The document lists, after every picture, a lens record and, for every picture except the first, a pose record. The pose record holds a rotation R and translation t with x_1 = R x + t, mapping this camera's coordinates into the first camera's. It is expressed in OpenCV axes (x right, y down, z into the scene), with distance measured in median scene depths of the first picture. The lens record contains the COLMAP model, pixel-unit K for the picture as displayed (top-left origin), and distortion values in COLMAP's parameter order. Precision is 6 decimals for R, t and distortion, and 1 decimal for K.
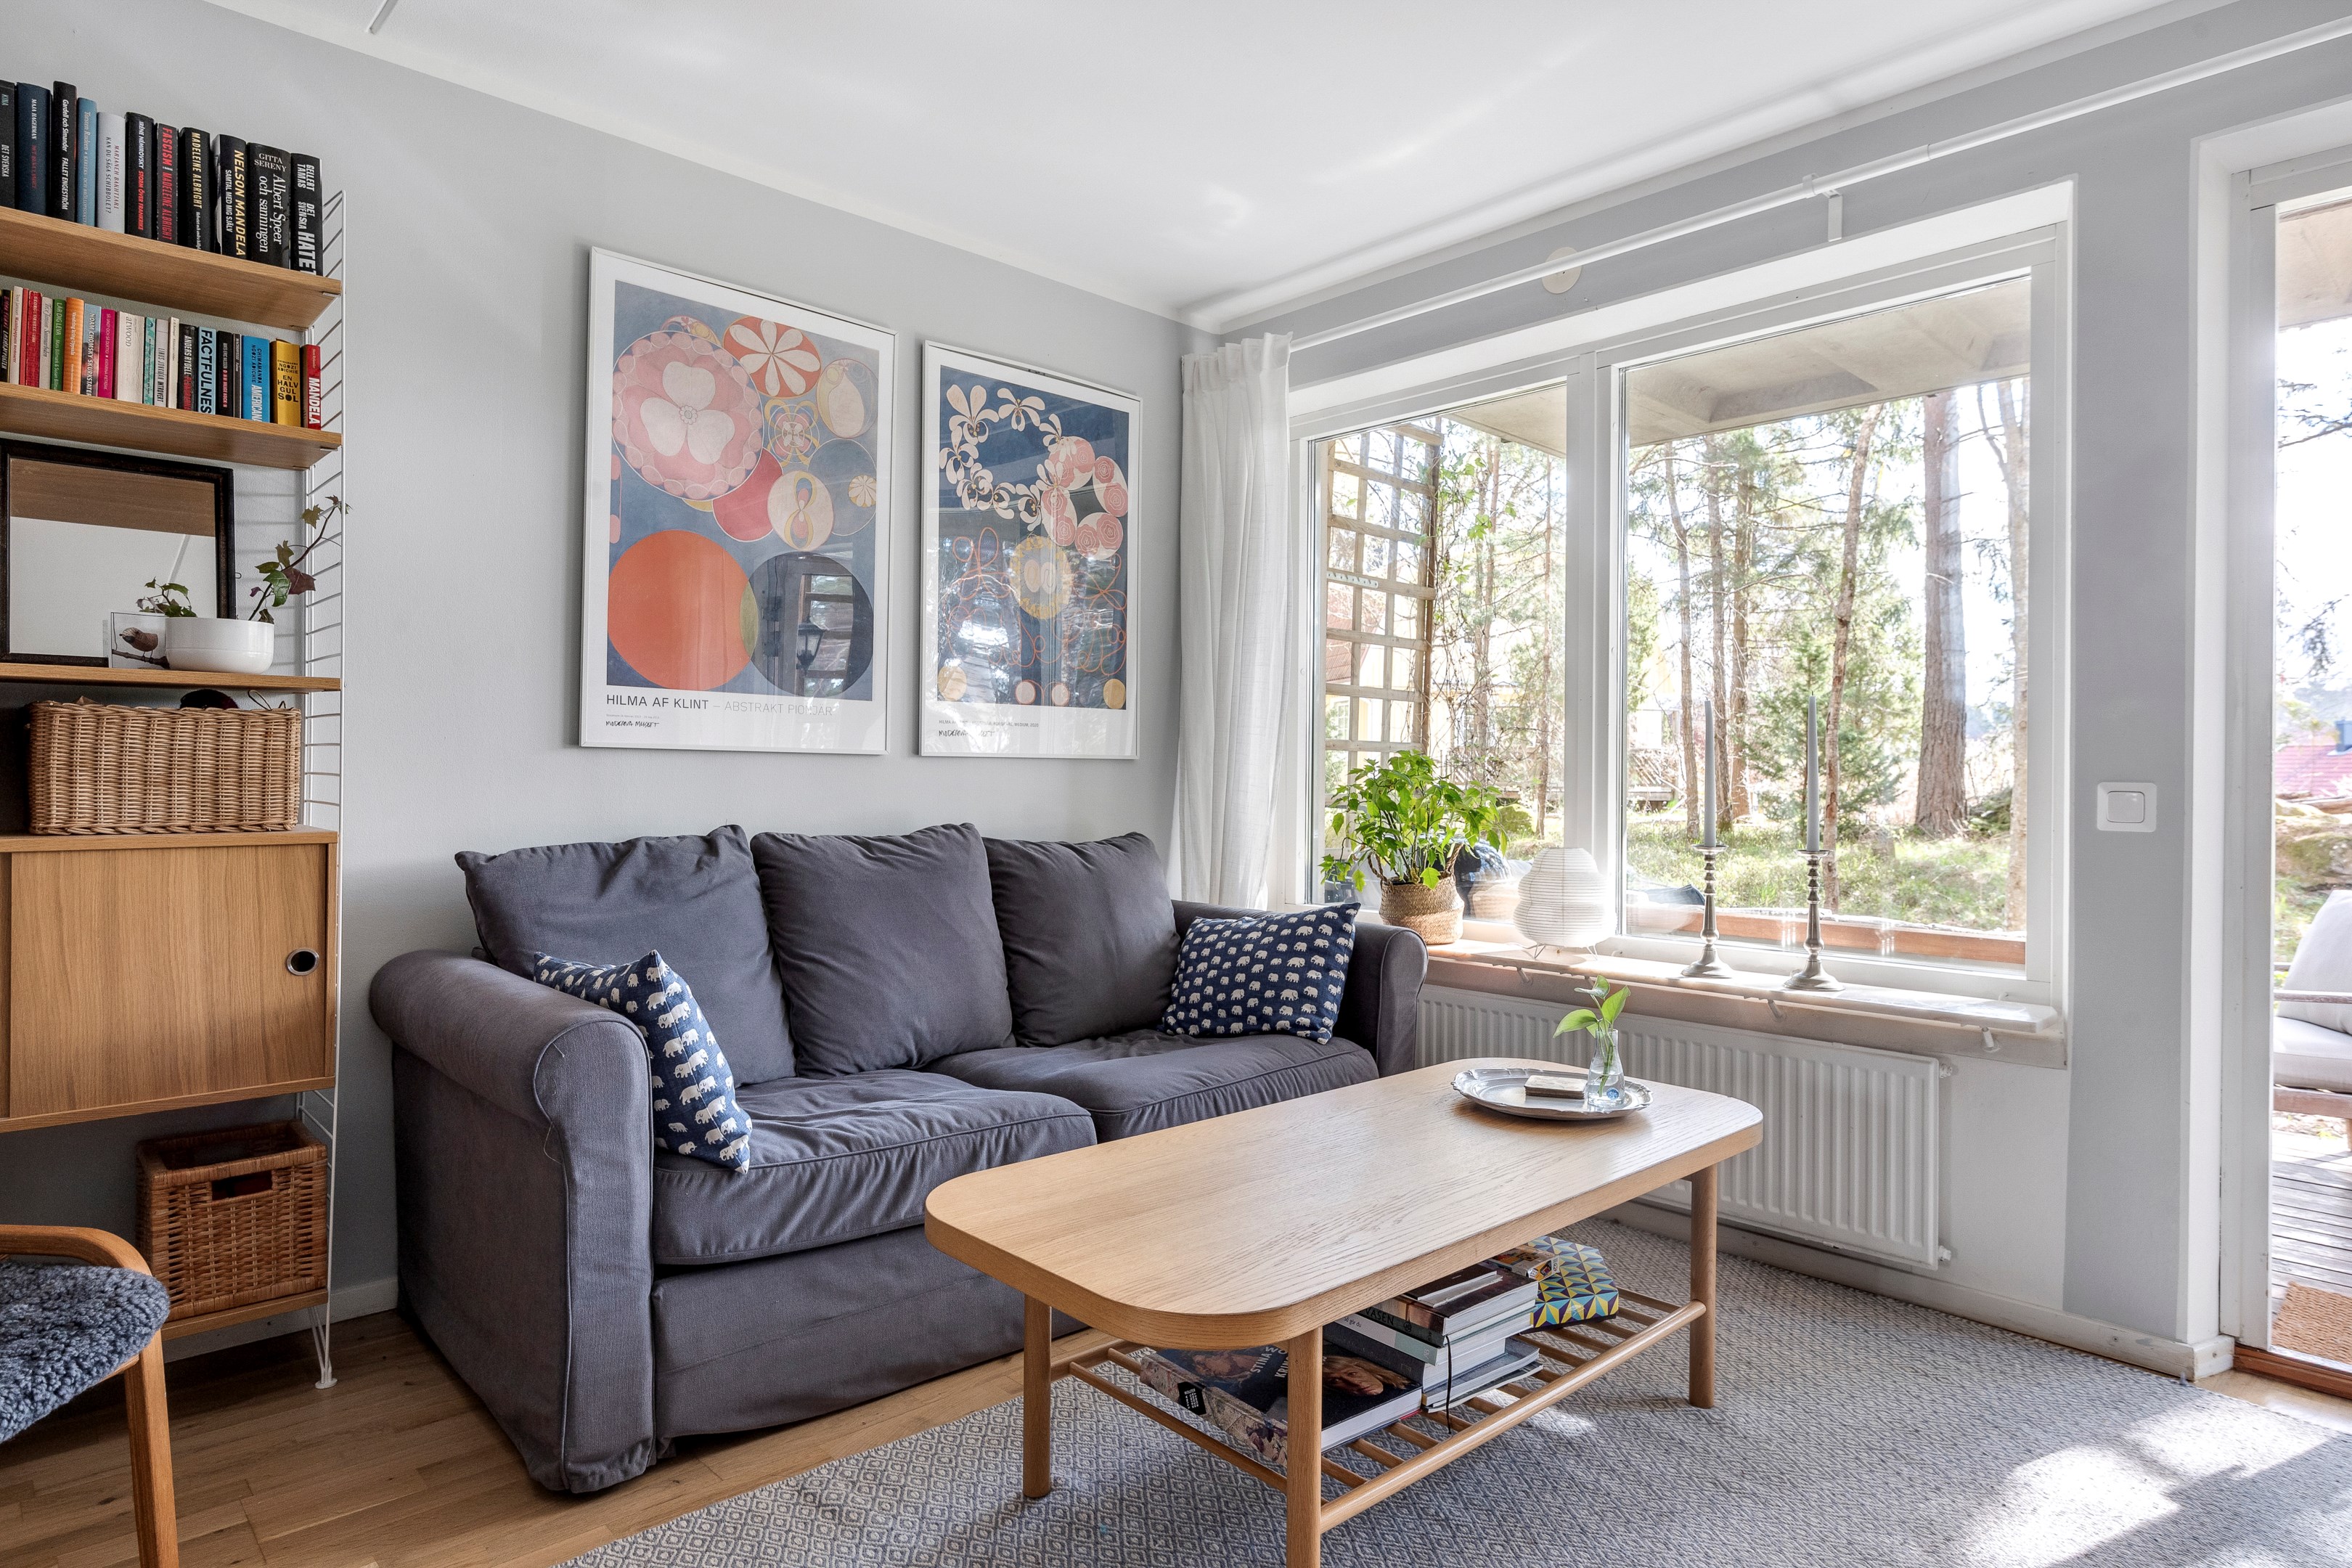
lens RADIAL K [[1332.8, 0, 1176.6], [0, 1332.8, 773.8], [0, 0, 1]] dist [0.002924, -0.004125]
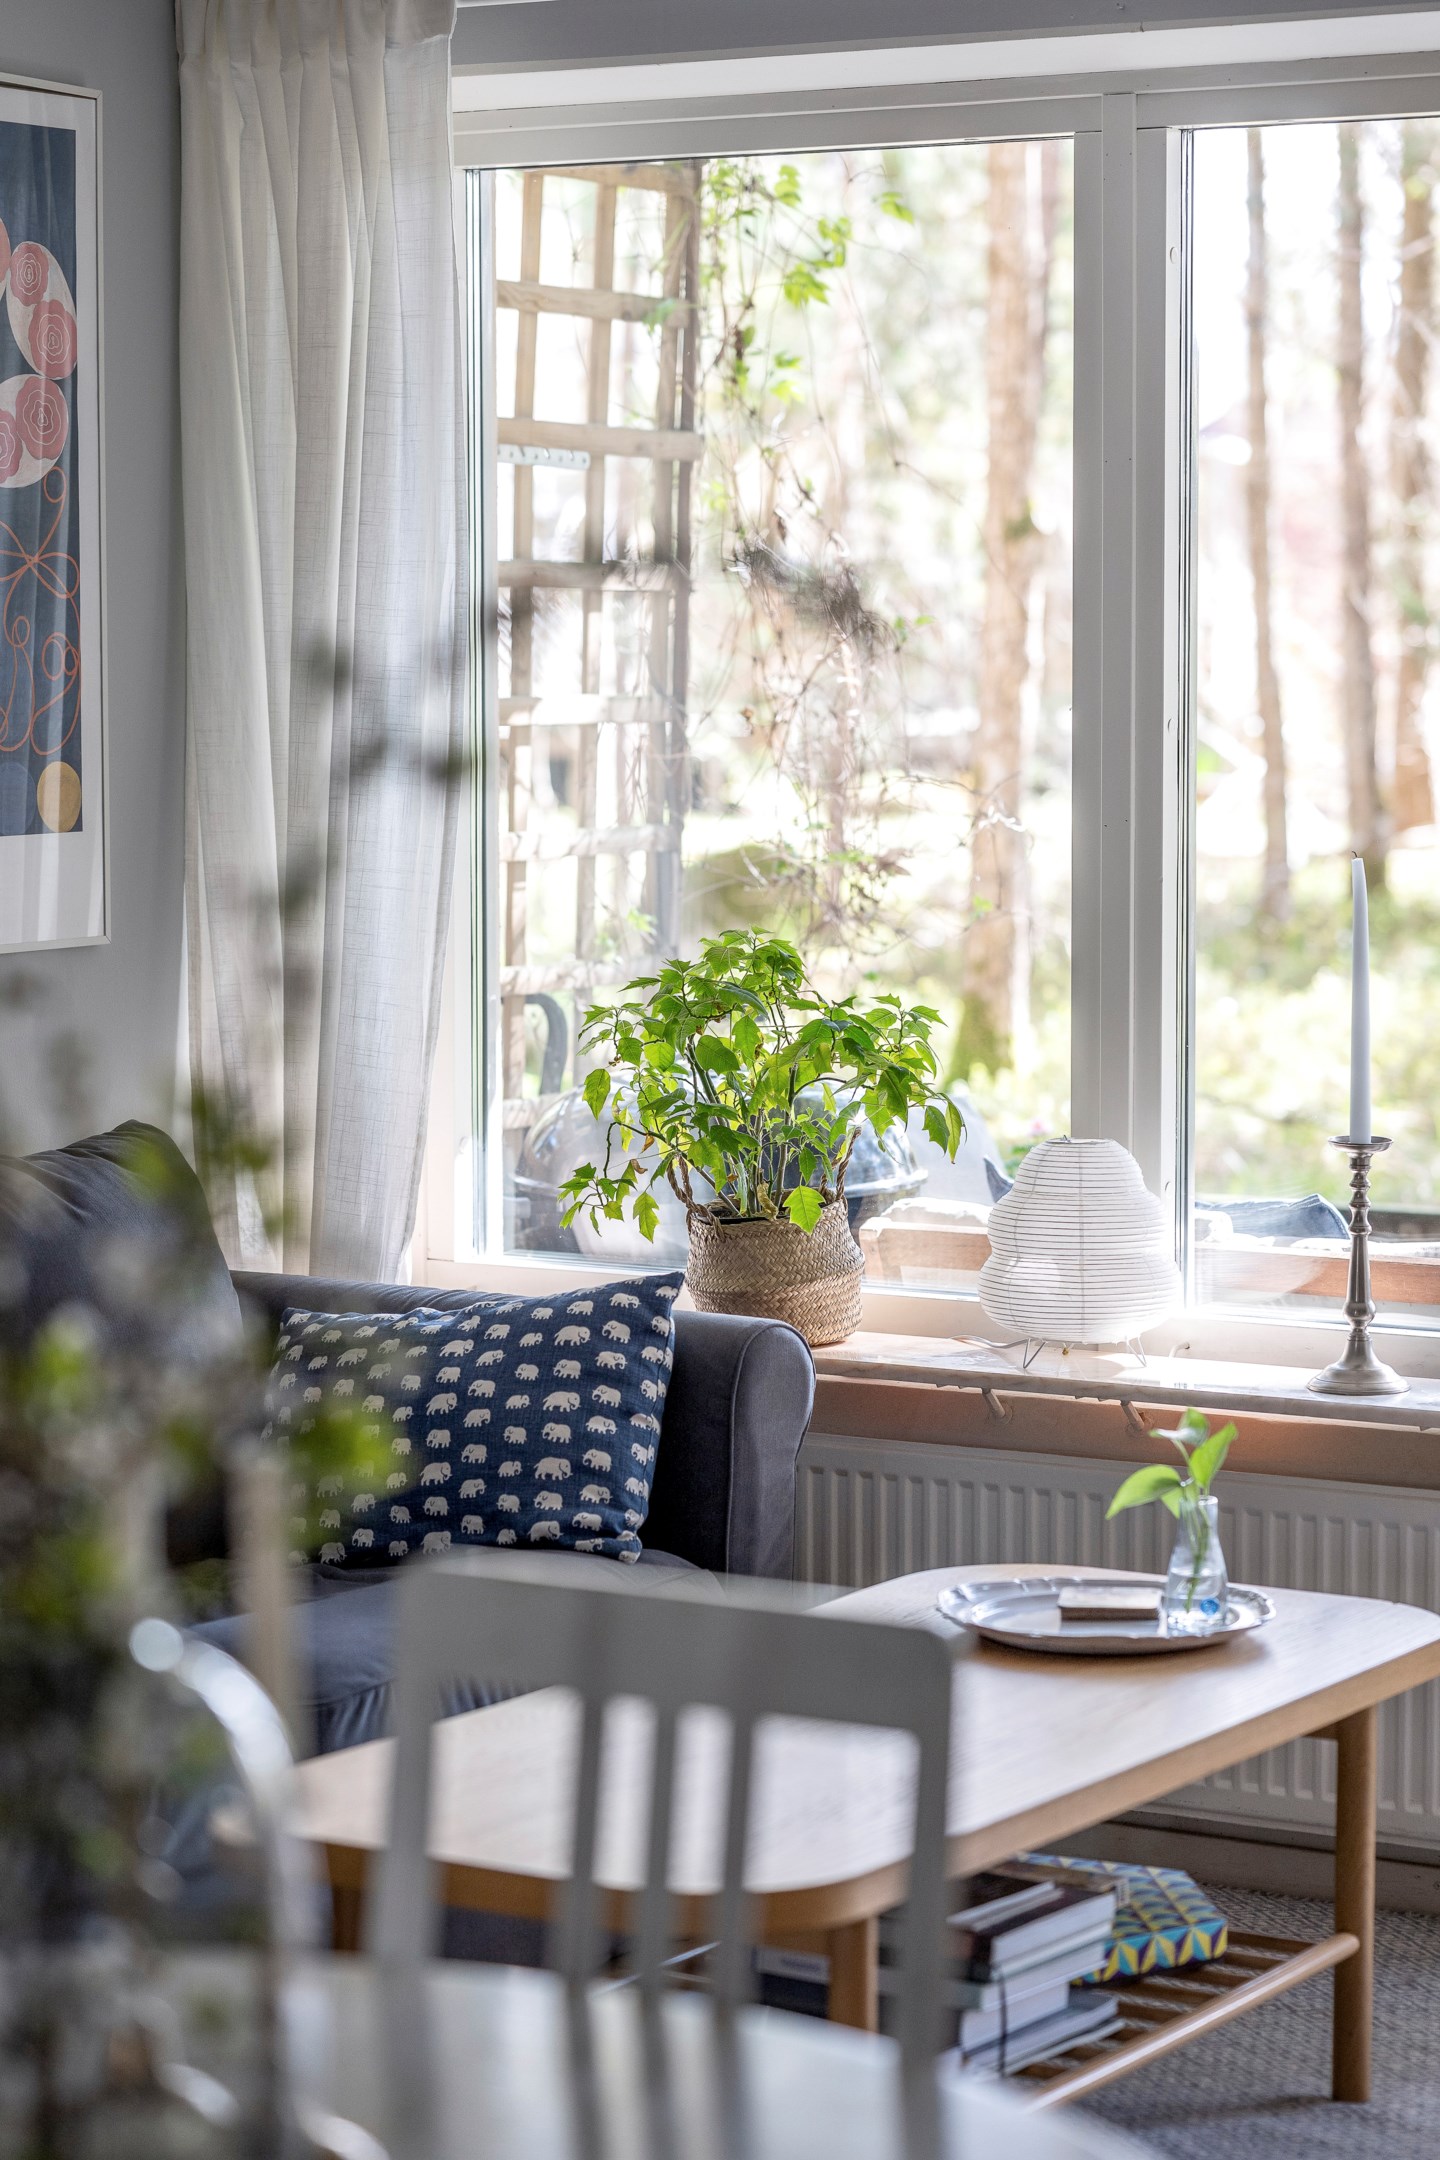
lens RADIAL K [[5118.4, 0, 715.8], [0, 5118.4, 1081.2], [0, 0, 1]] dist [-0.026093, 0.000000]
pose [[0.965146, -0.033469, 0.259563, -0.338241], [0.009674, 0.995674, 0.092415, -0.147183], [-0.261533, -0.086683, 0.961294, -0.800134]]
